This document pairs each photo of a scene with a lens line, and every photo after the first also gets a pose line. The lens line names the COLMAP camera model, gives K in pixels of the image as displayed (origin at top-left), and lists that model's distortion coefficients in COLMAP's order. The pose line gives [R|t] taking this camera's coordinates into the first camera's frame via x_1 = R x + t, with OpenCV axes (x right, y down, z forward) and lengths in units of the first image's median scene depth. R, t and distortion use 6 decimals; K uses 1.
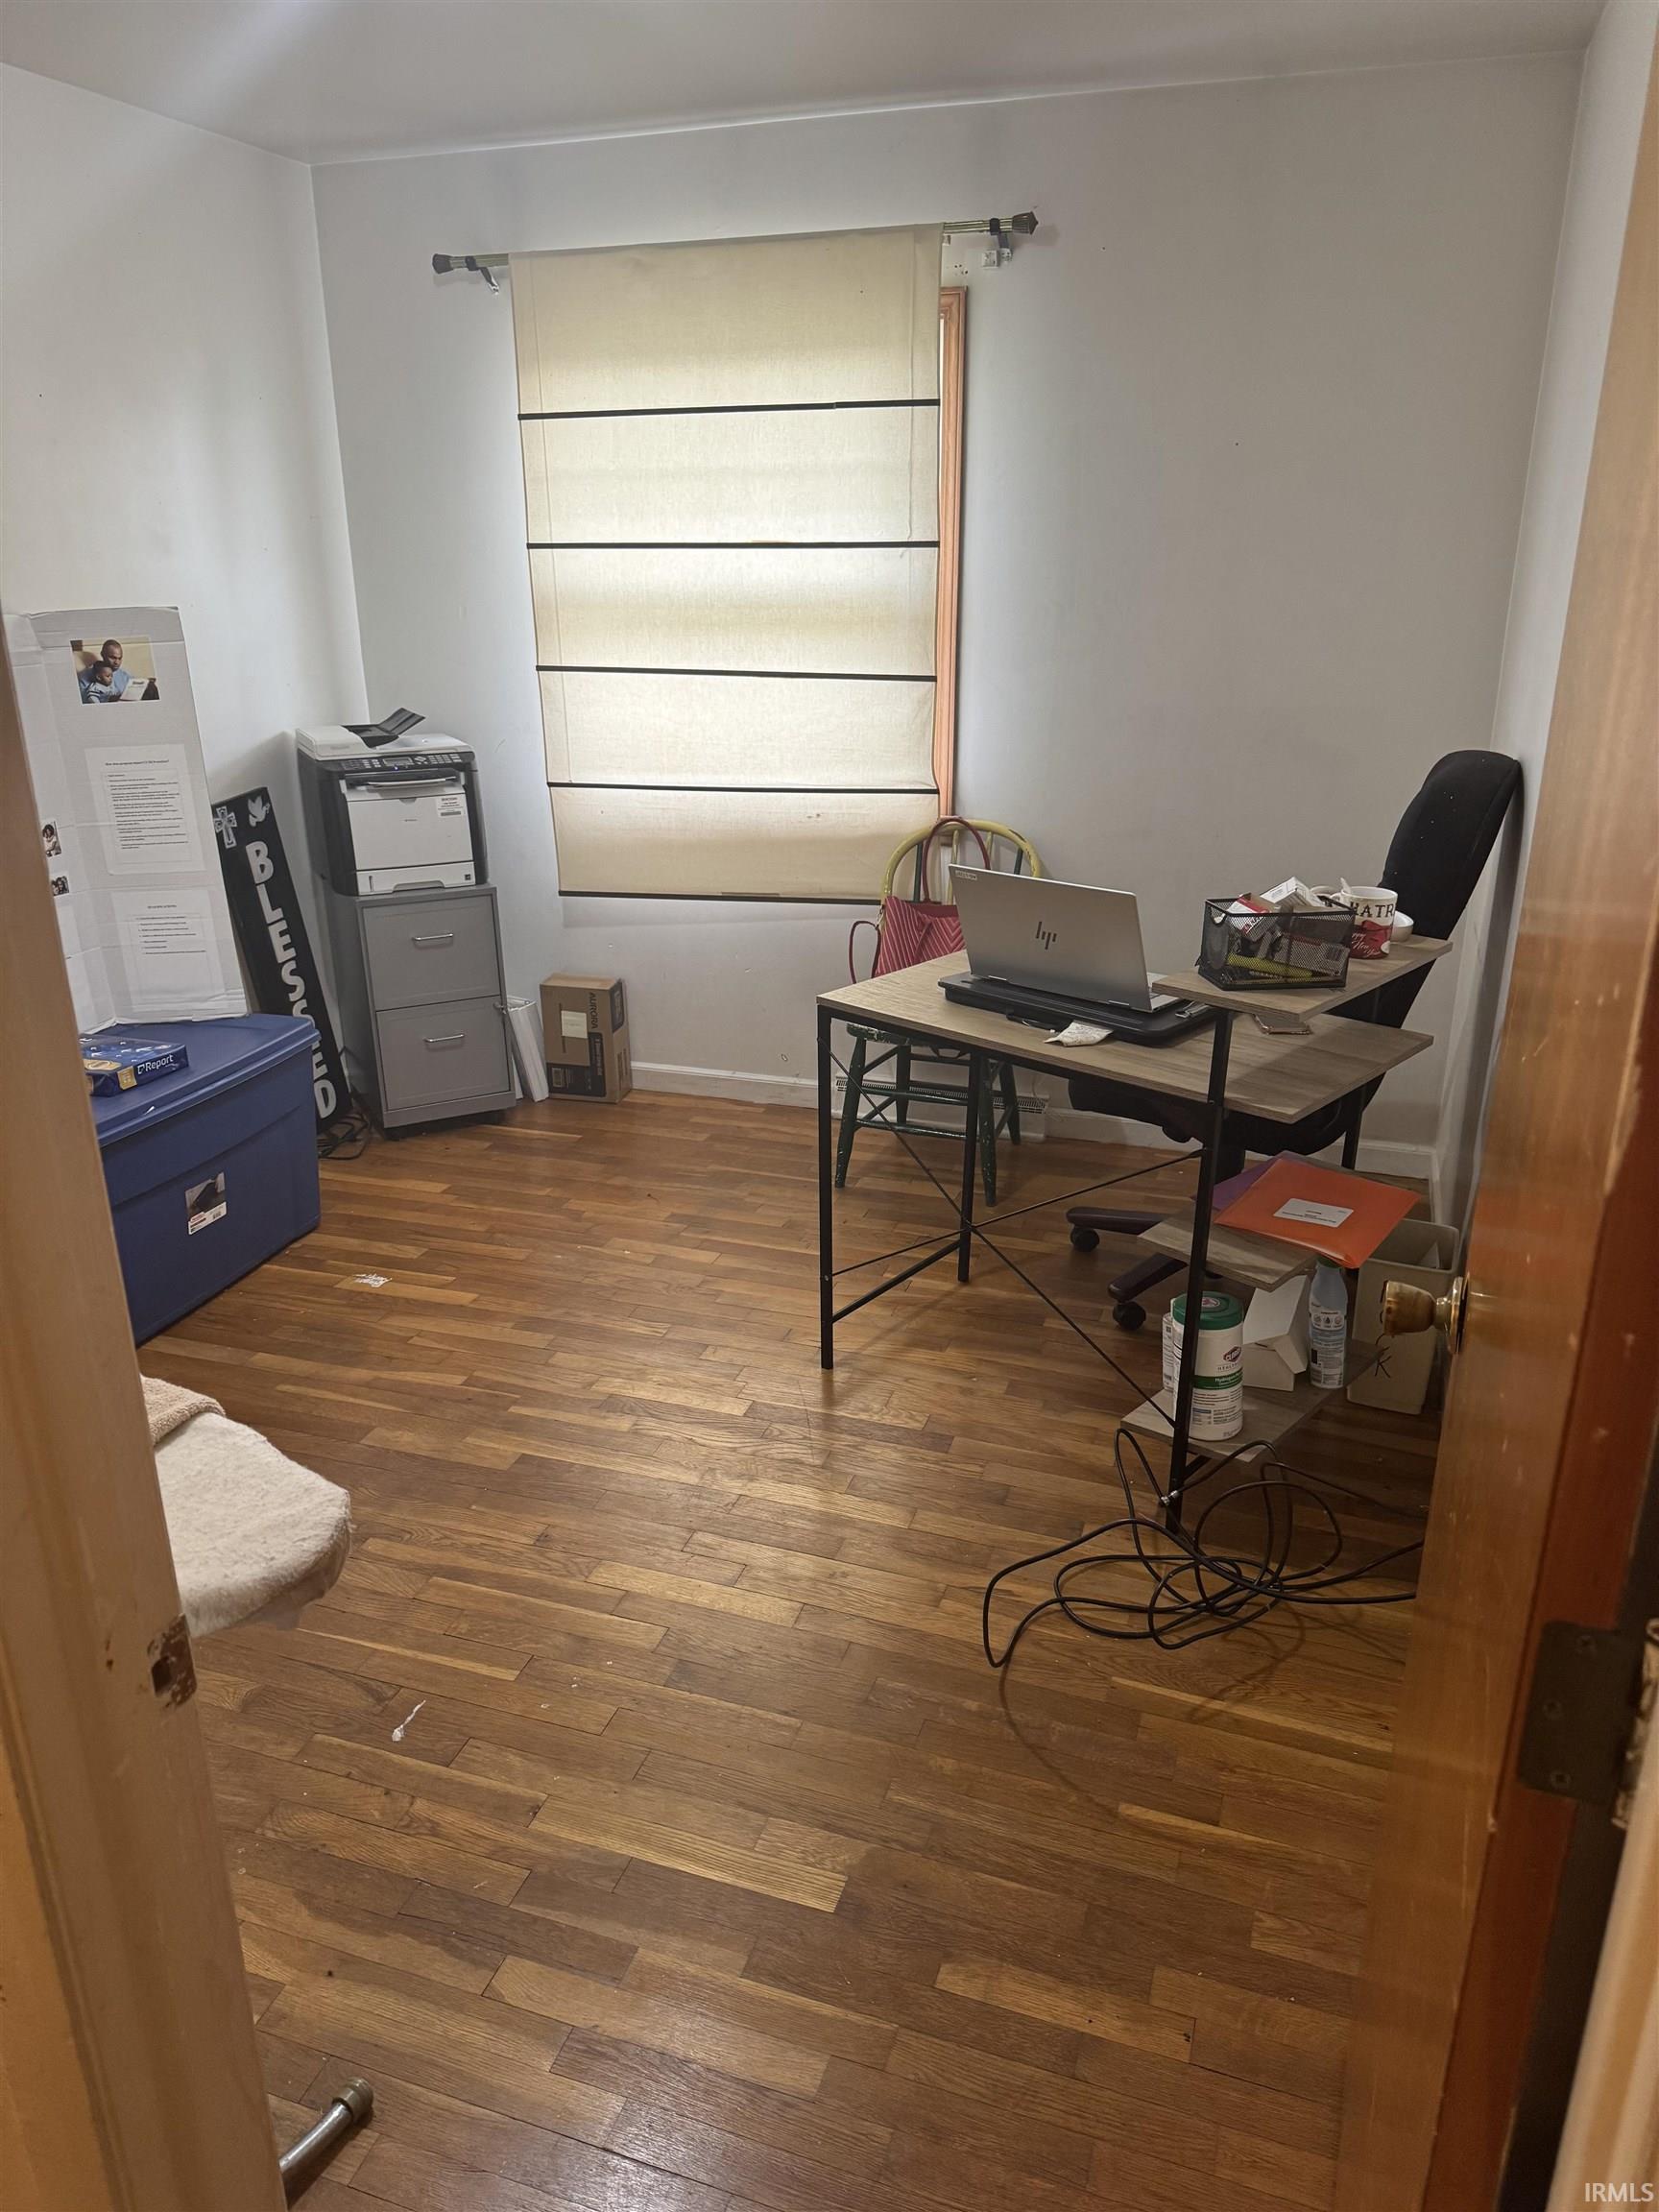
lens RADIAL K [[1560.1, 0, 835.2], [0, 1560.1, 1100.0], [0, 0, 1]] dist [0.132751, -0.231686]
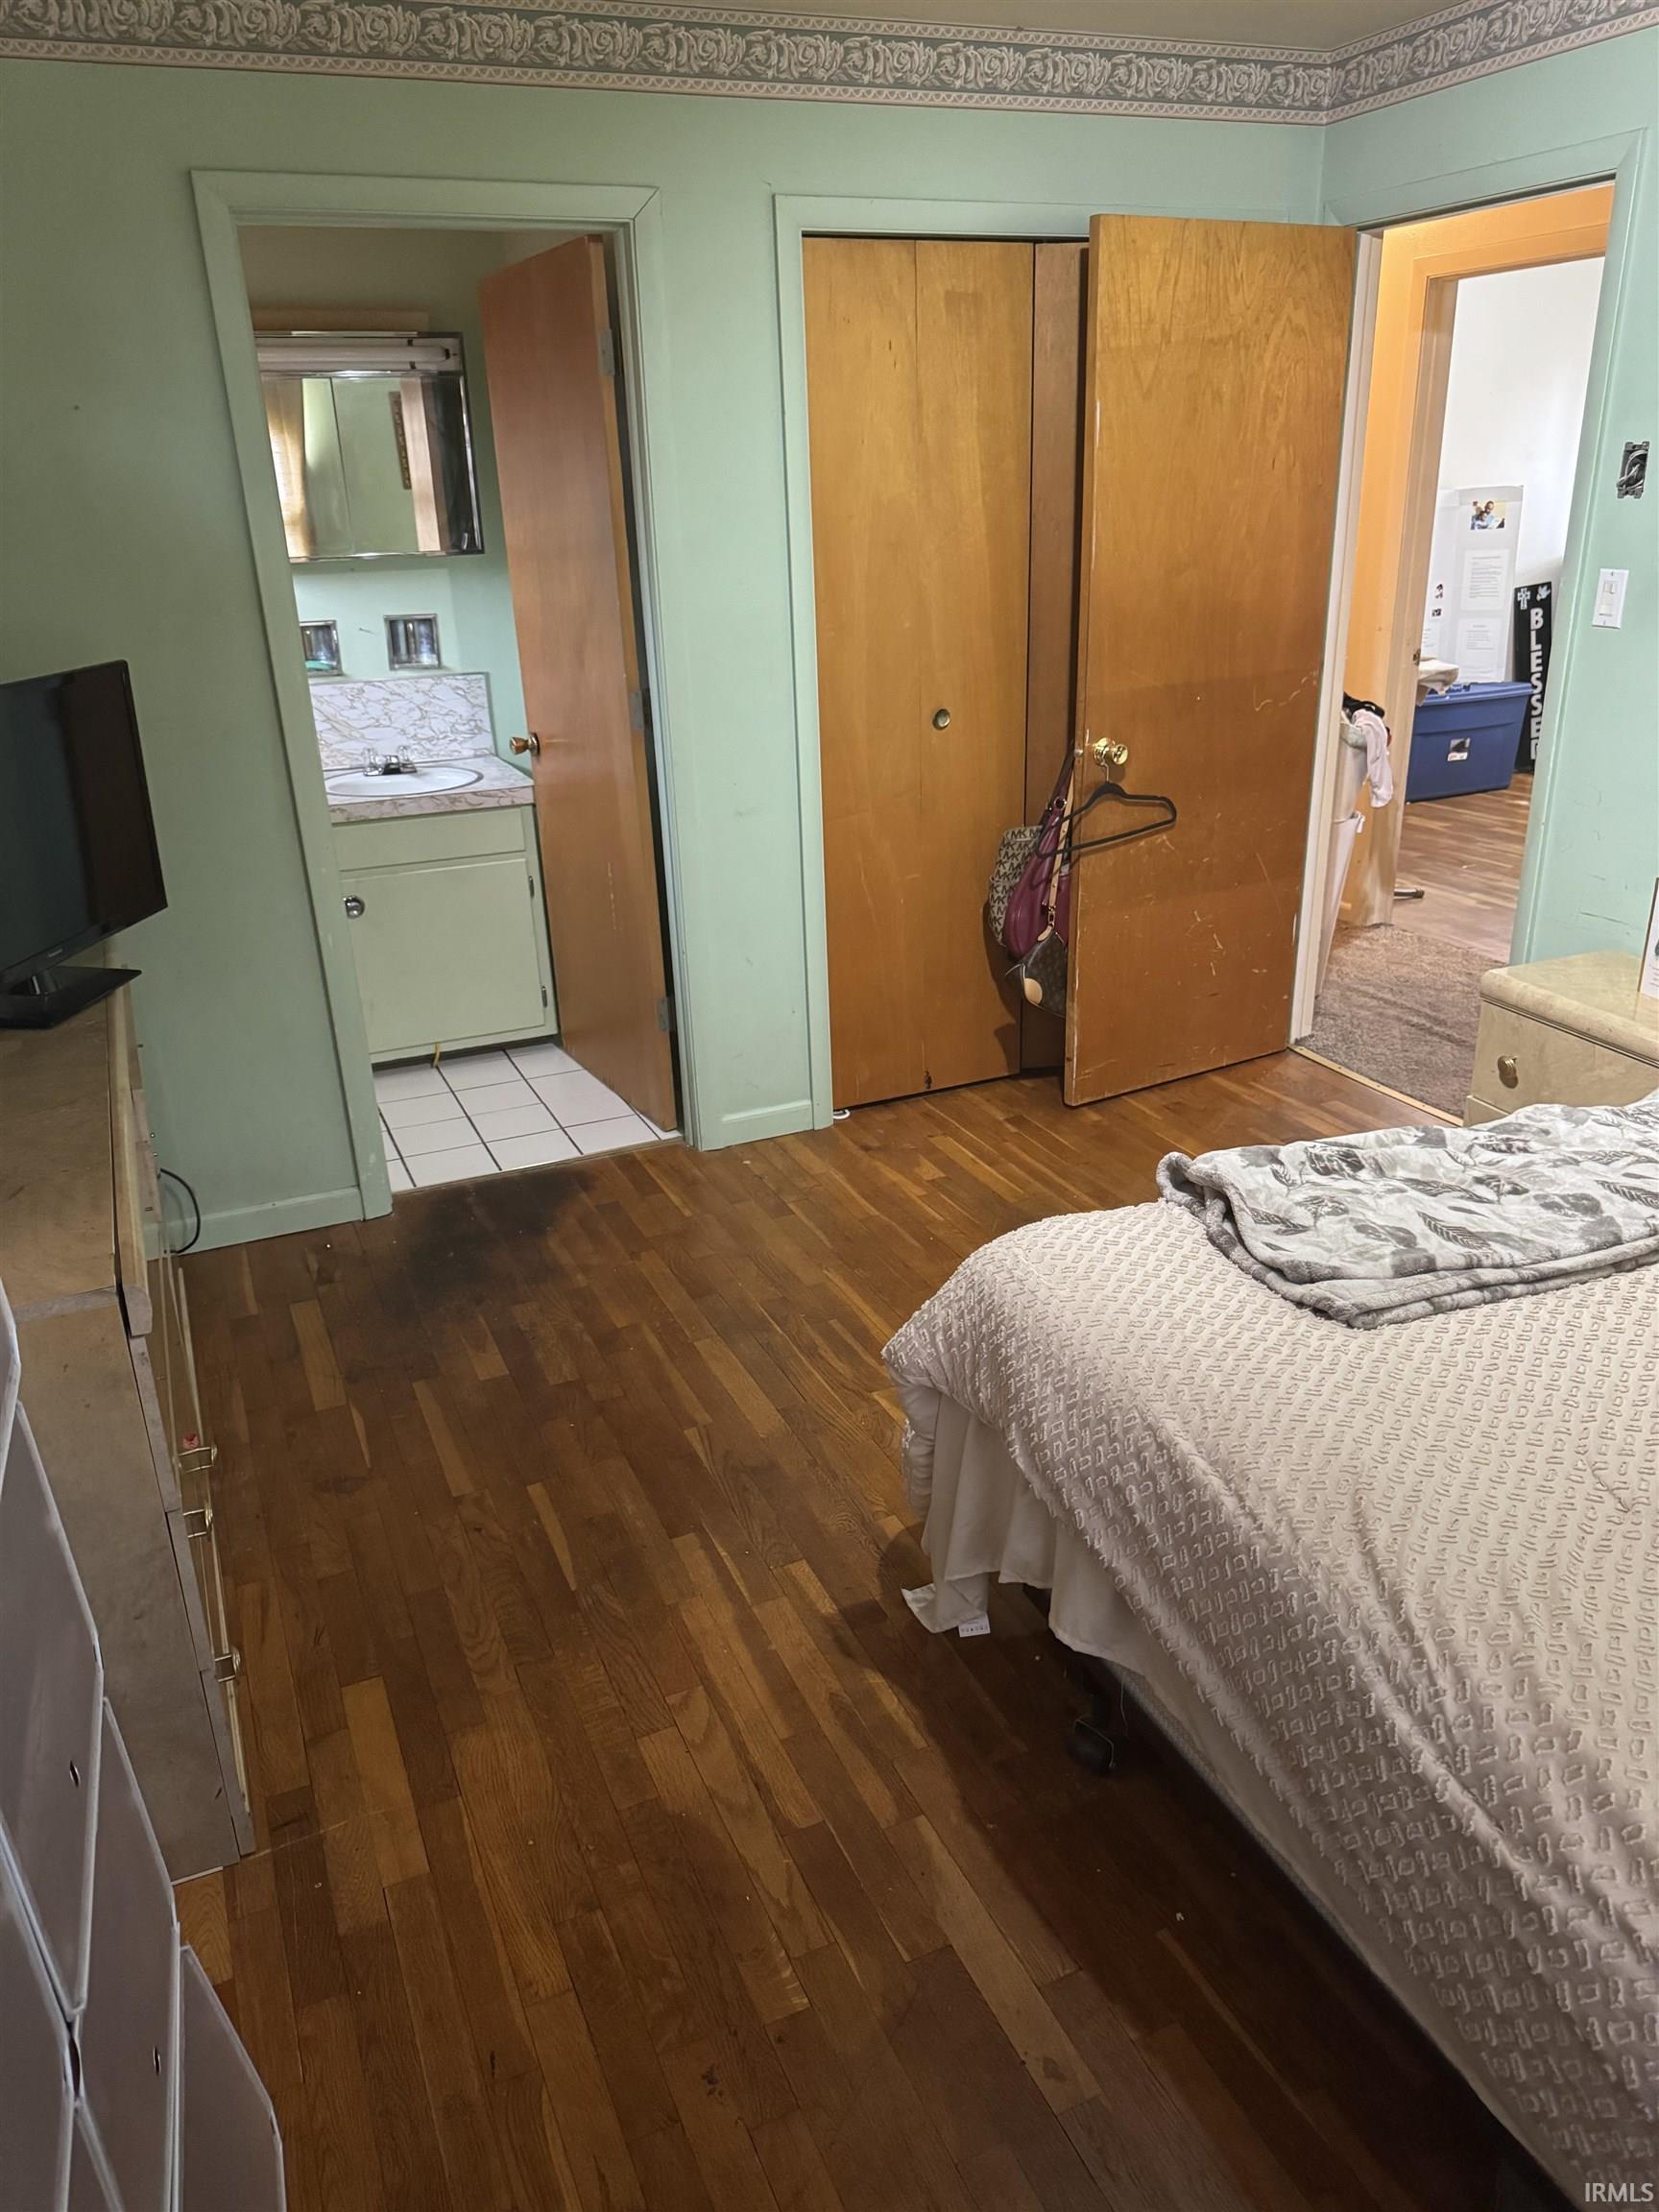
lens RADIAL K [[1560.1, 0, 835.2], [0, 1560.1, 1100.0], [0, 0, 1]] dist [0.132751, -0.231686]
pose [[0.682468, 0.252717, -0.685836, 0.623531], [-0.221145, 0.965740, 0.135796, 0.400268], [0.696657, 0.058993, 0.714974, -1.119976]]
